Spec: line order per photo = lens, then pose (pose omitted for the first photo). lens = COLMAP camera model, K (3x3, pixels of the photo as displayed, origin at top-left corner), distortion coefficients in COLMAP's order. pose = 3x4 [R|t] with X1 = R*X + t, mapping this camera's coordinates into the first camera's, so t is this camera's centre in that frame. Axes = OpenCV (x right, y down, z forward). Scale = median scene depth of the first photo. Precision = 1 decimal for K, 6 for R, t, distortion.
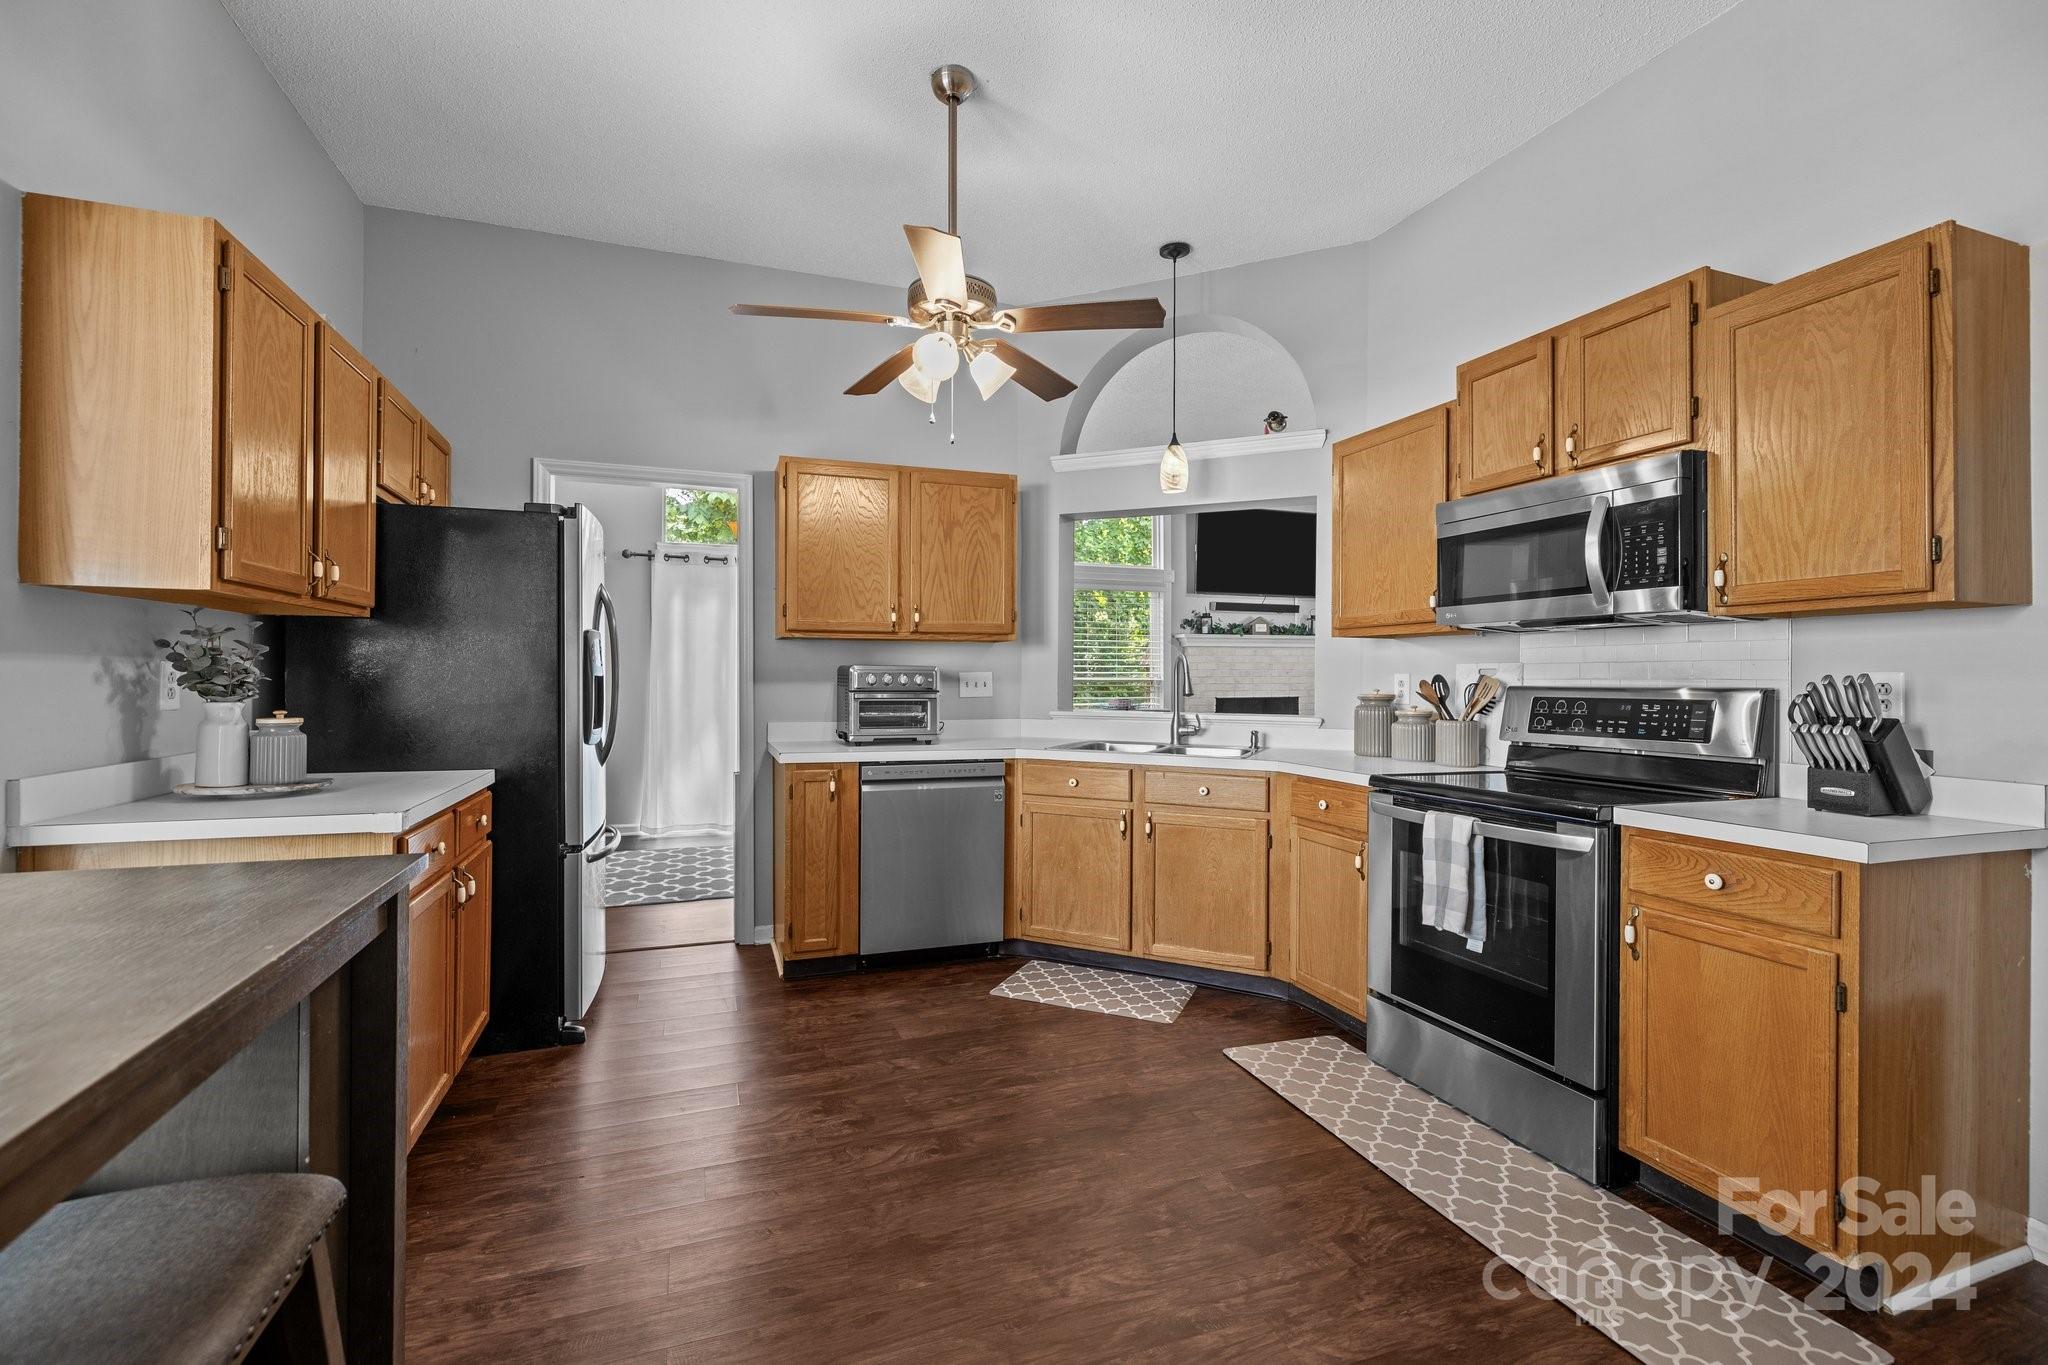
lens RADIAL K [[866.4, 0, 1013.9], [0, 866.4, 675.9], [0, 0, 1]] dist [-0.000430, -0.000506]
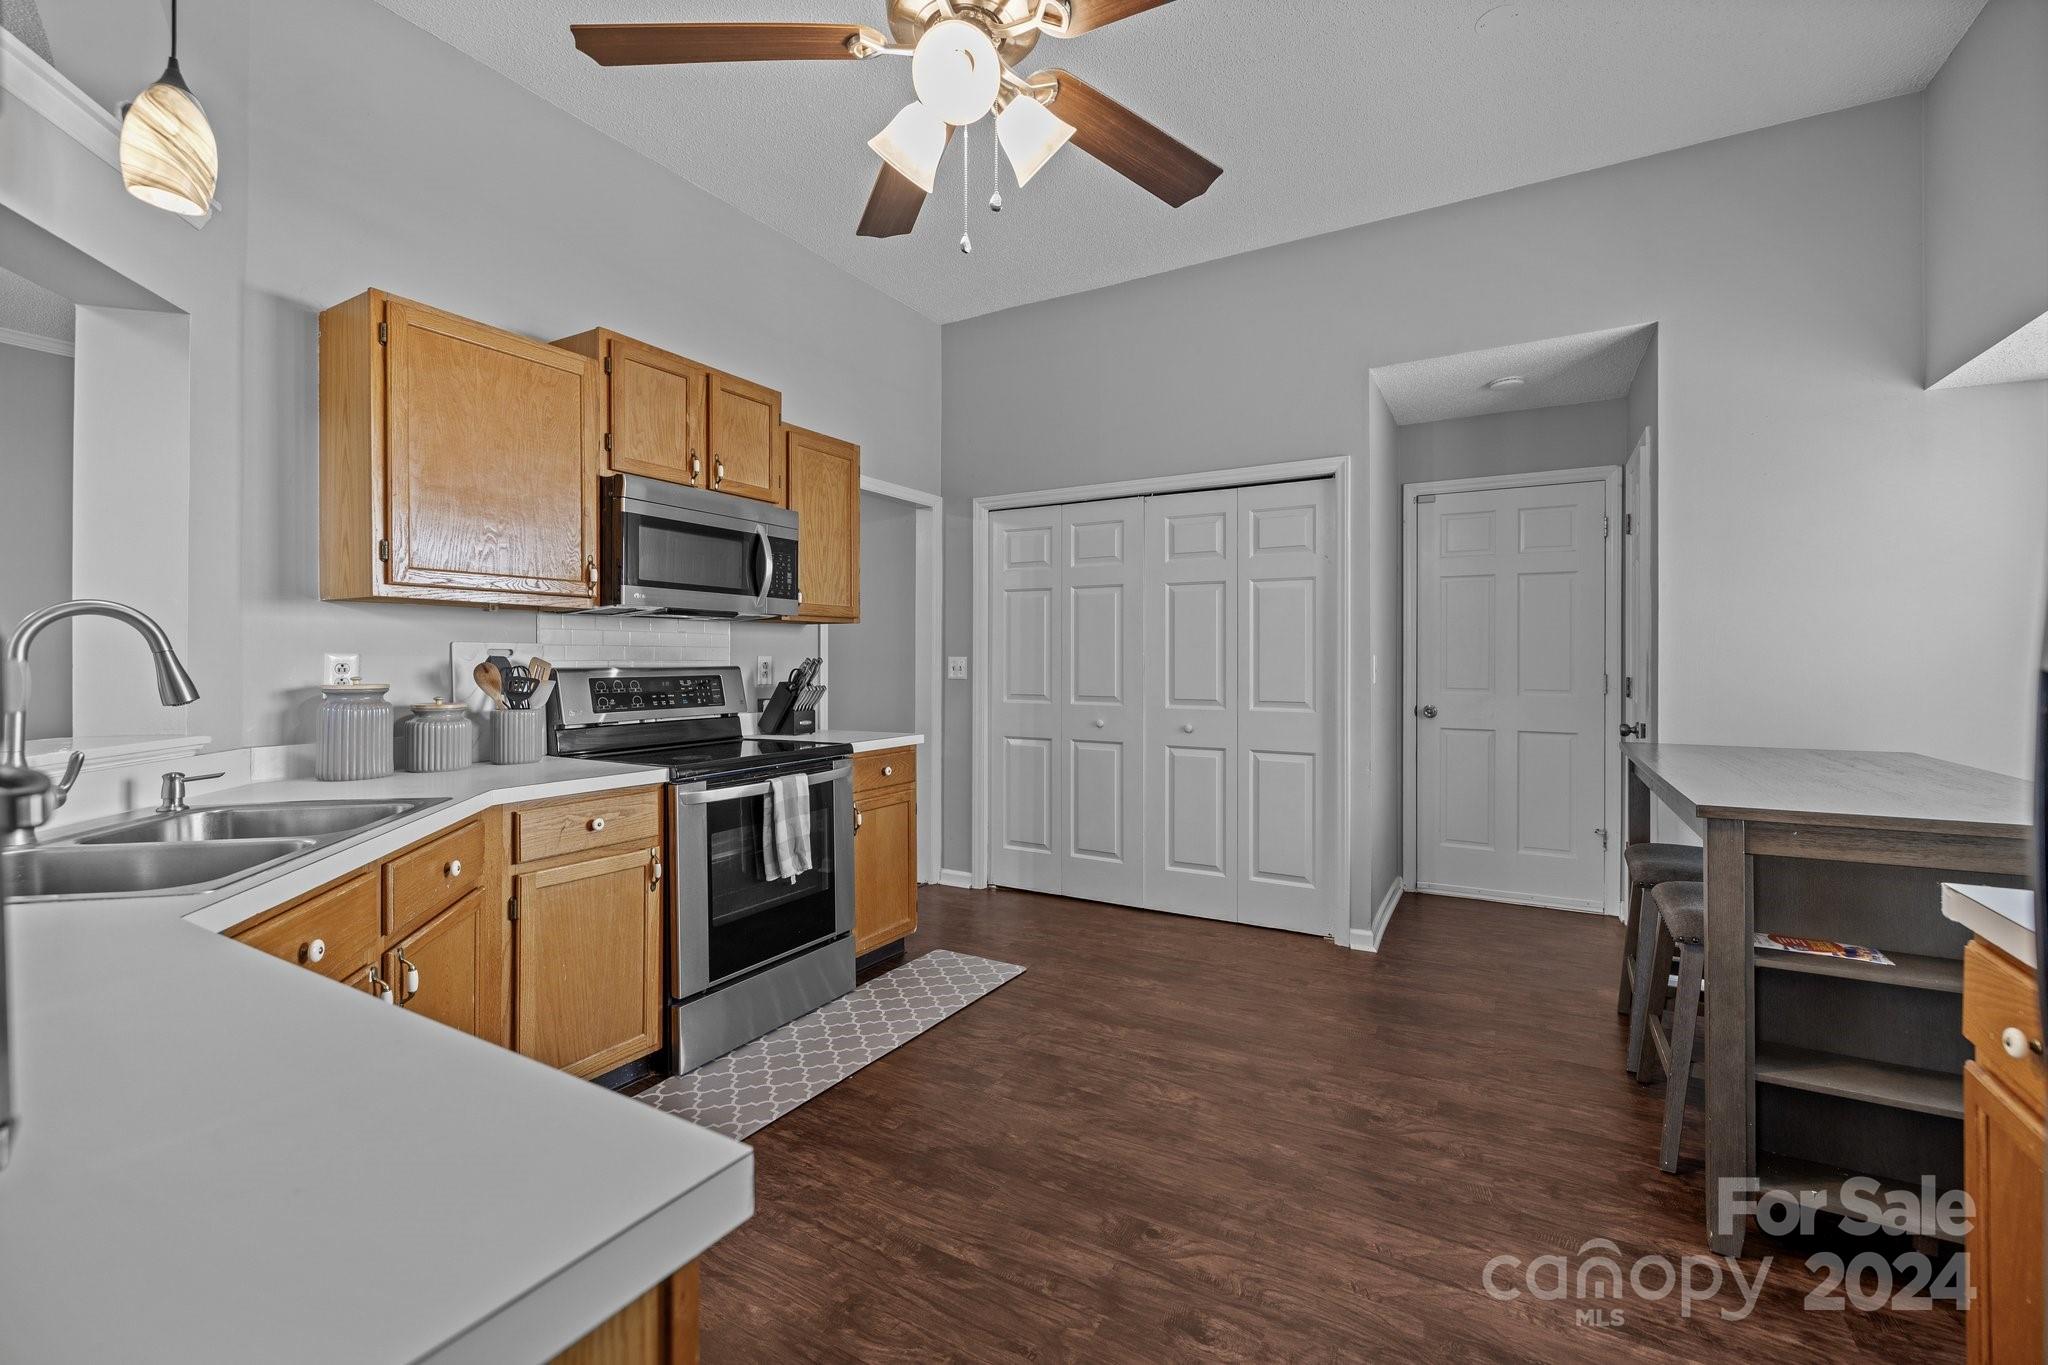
lens RADIAL K [[866.4, 0, 1015.5], [0, 866.4, 661.3], [0, 0, 1]] dist [-0.000430, -0.000506]
pose [[-0.633613, -0.008100, 0.773608, -0.511597], [-0.006000, 0.999967, 0.005556, -0.004434], [-0.773627, -0.001121, -0.633640, 1.285605]]
